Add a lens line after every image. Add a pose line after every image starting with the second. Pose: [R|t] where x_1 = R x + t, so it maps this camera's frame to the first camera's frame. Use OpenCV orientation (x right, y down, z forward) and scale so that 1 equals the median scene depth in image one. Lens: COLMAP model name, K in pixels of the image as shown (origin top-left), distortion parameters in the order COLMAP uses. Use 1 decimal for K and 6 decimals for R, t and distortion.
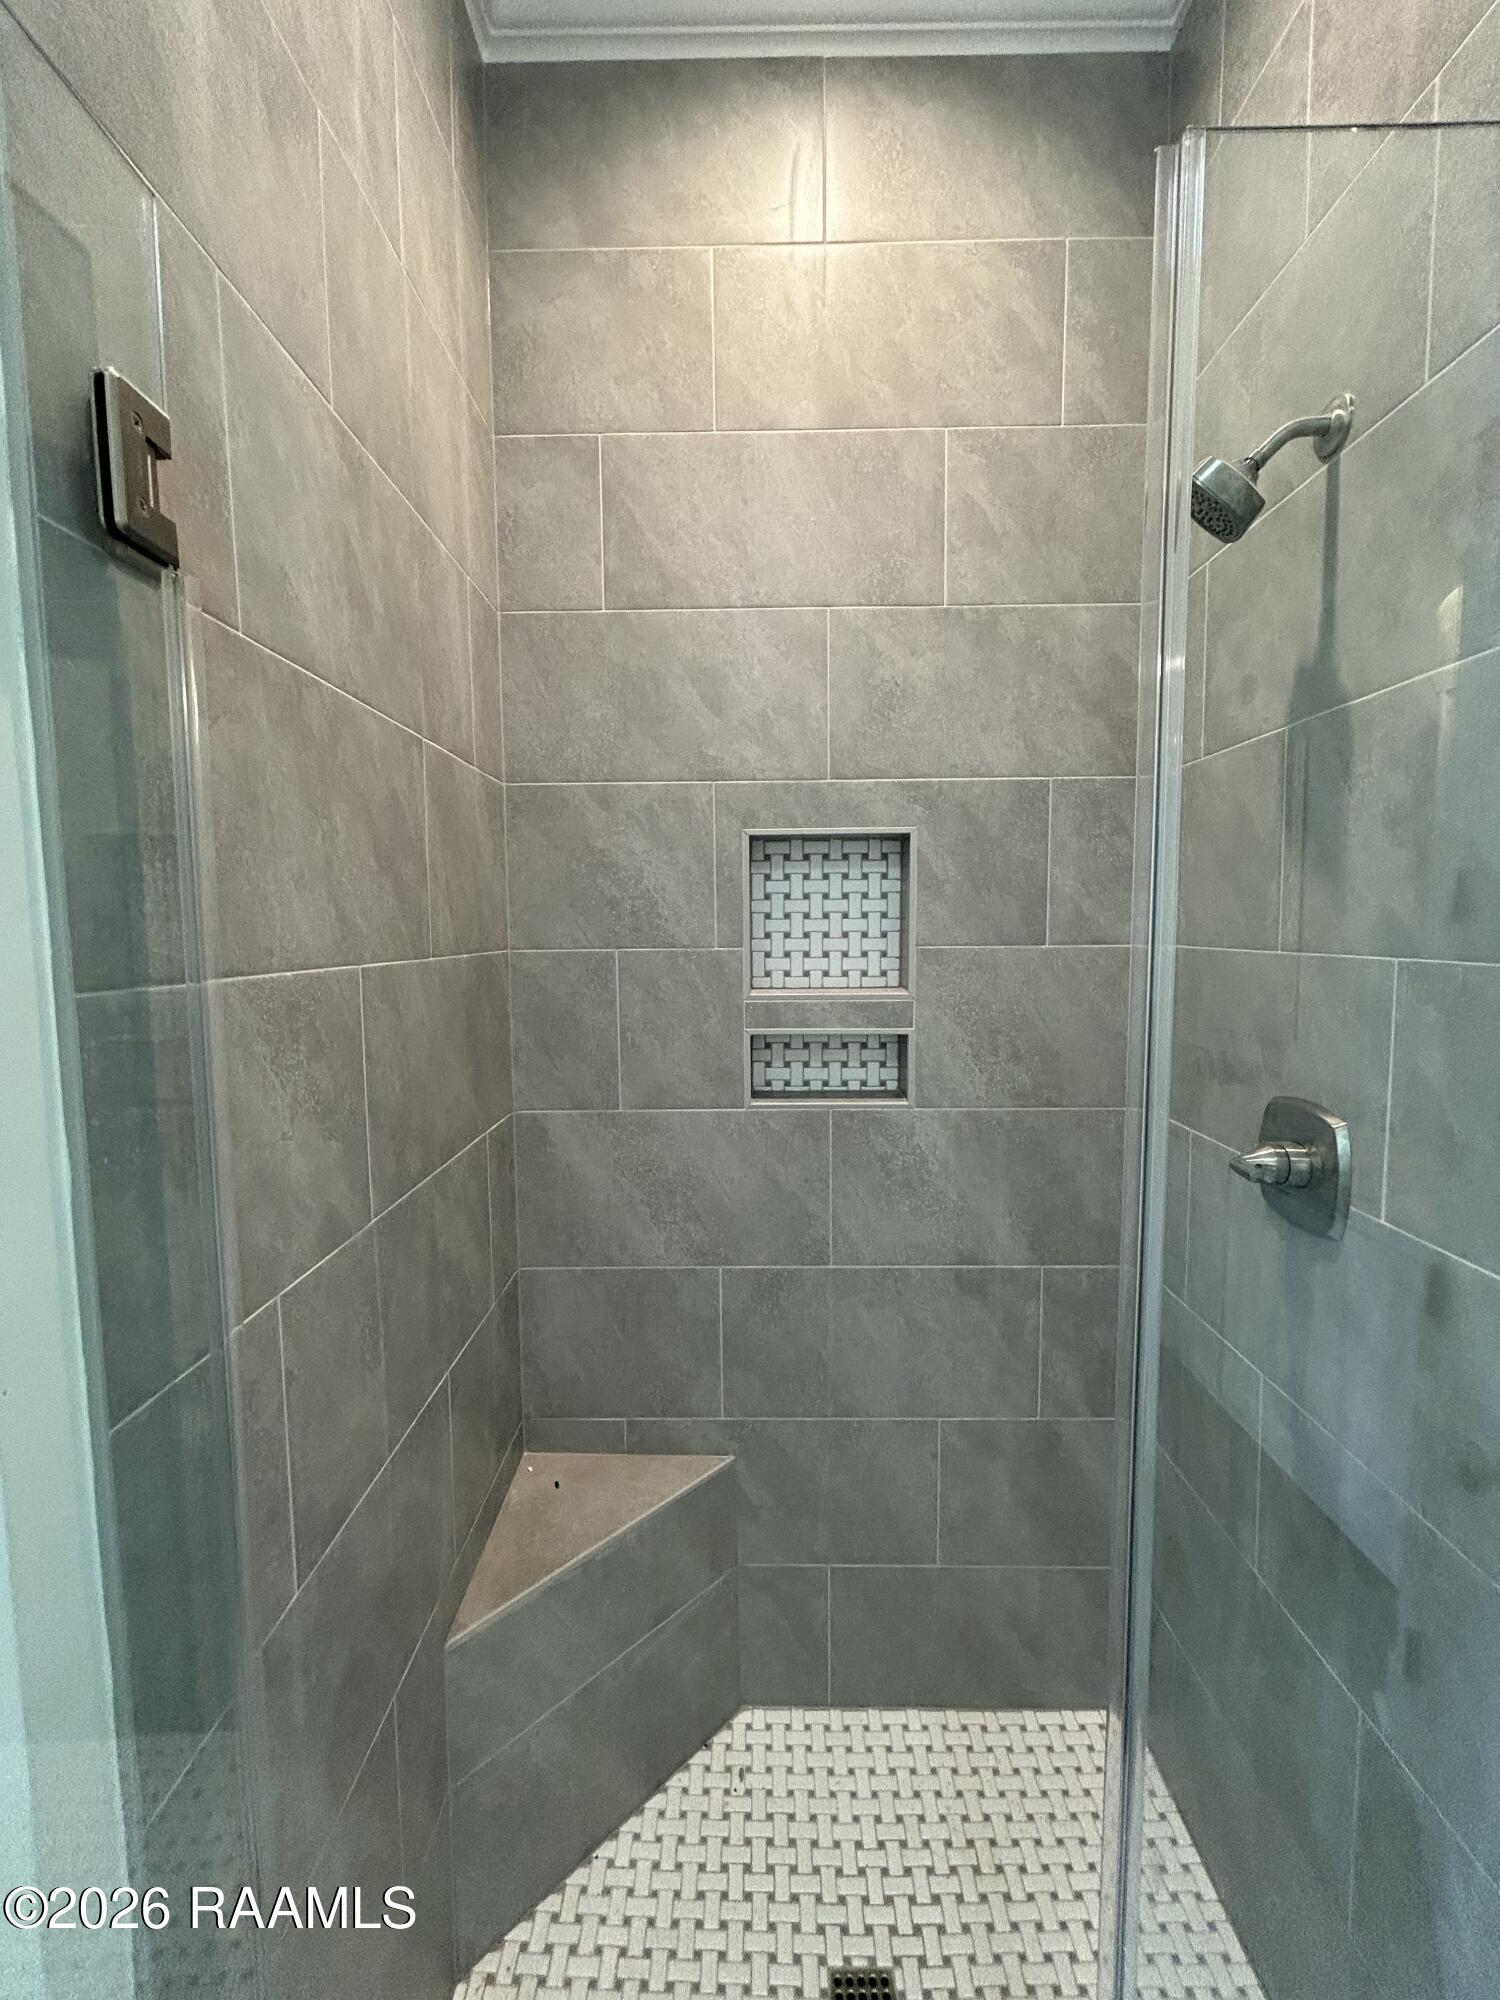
lens RADIAL K [[803.9, 0, 754.3], [0, 803.9, 994.0], [0, 0, 1]] dist [-0.002177, 0.001328]
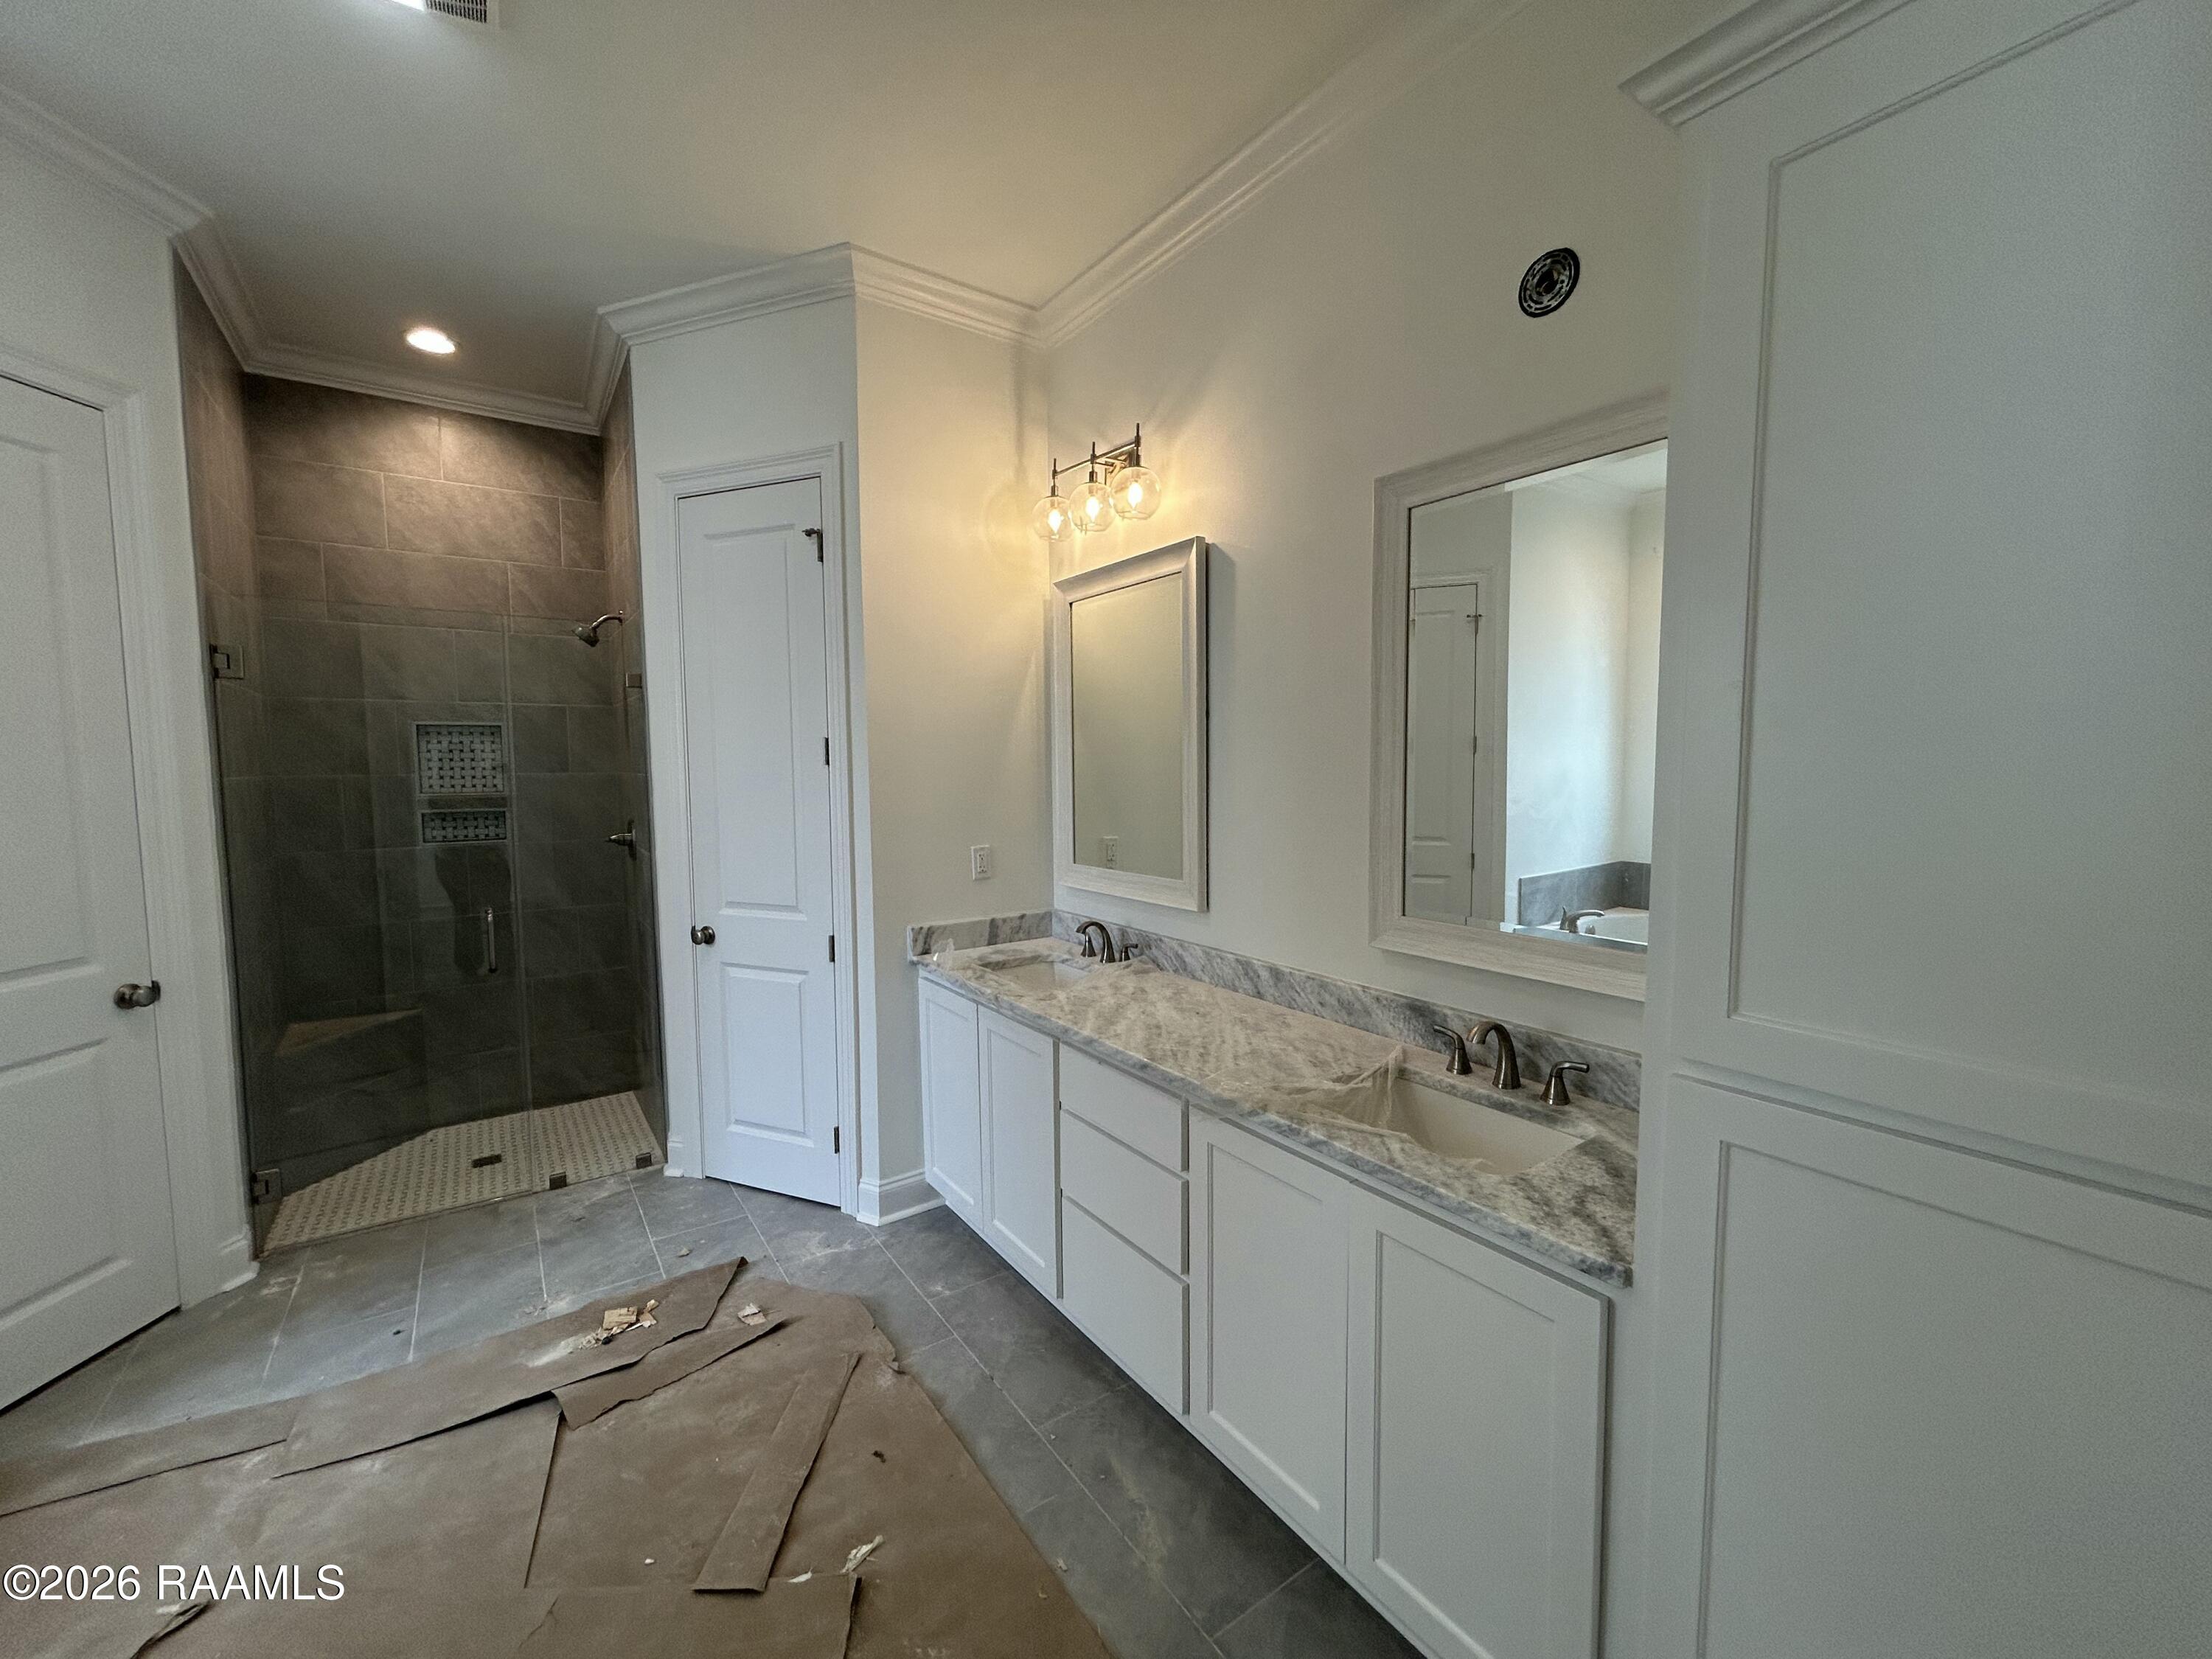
lens RADIAL K [[889.2, 0, 1100.7], [0, 889.2, 818.0], [0, 0, 1]] dist [-0.002177, 0.001328]
pose [[0.806202, -0.040448, 0.590256, 0.063754], [0.056034, 0.998396, -0.008118, 0.201577], [-0.588981, 0.039619, 0.807175, -2.228296]]
